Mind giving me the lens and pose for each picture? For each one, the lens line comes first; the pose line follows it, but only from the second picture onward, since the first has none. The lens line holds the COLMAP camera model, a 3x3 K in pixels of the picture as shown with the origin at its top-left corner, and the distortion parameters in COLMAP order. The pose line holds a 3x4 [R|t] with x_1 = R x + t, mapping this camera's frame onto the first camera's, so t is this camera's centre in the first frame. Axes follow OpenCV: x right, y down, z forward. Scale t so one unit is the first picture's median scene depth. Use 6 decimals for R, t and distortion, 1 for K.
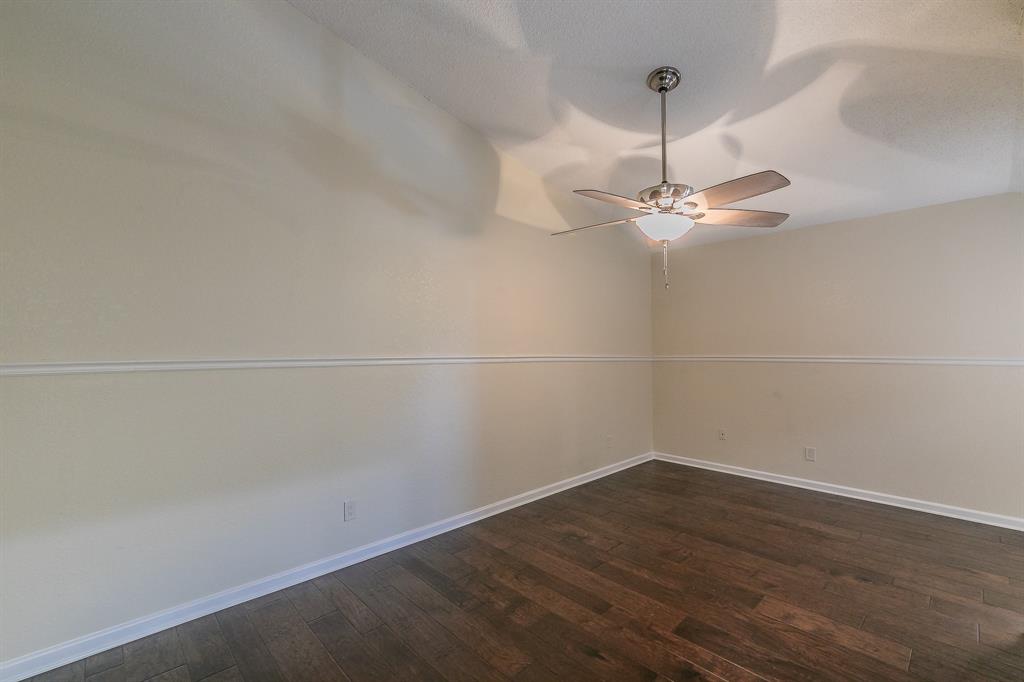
lens RADIAL K [[436.0, 0, 509.5], [0, 436.0, 345.1], [0, 0, 1]] dist [0.000494, -0.000035]
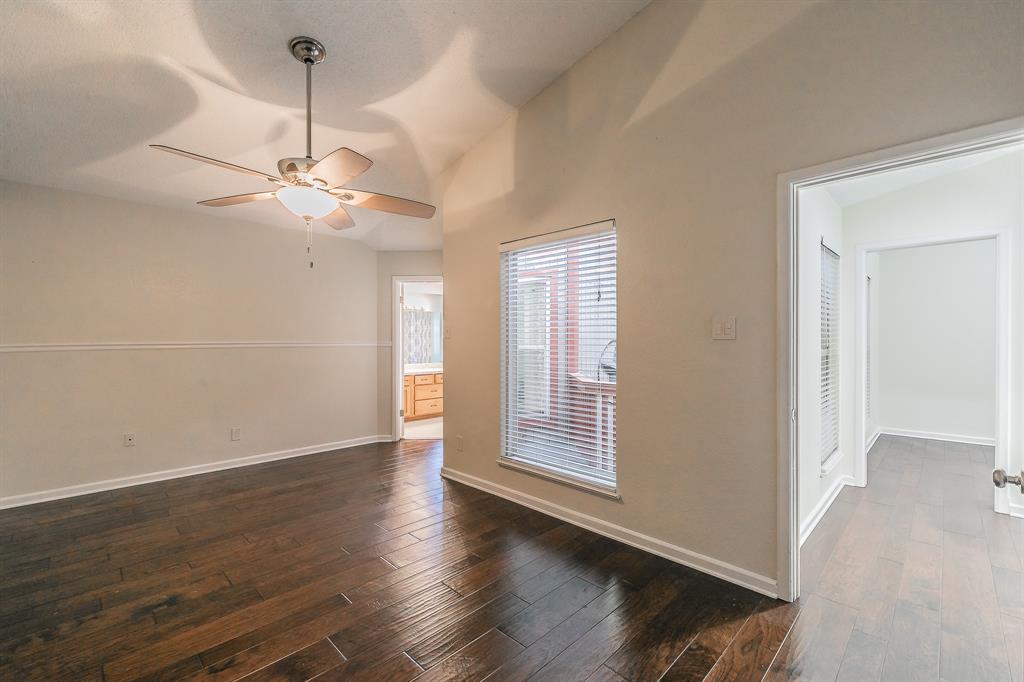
lens RADIAL K [[436.6, 0, 524.9], [0, 436.6, 340.5], [0, 0, 1]] dist [0.000438, 0.000031]
pose [[-0.040579, 0.002030, 0.999174, -0.529126], [-0.005094, 0.999985, -0.002239, 0.029768], [-0.999163, -0.005181, -0.040568, 0.458228]]
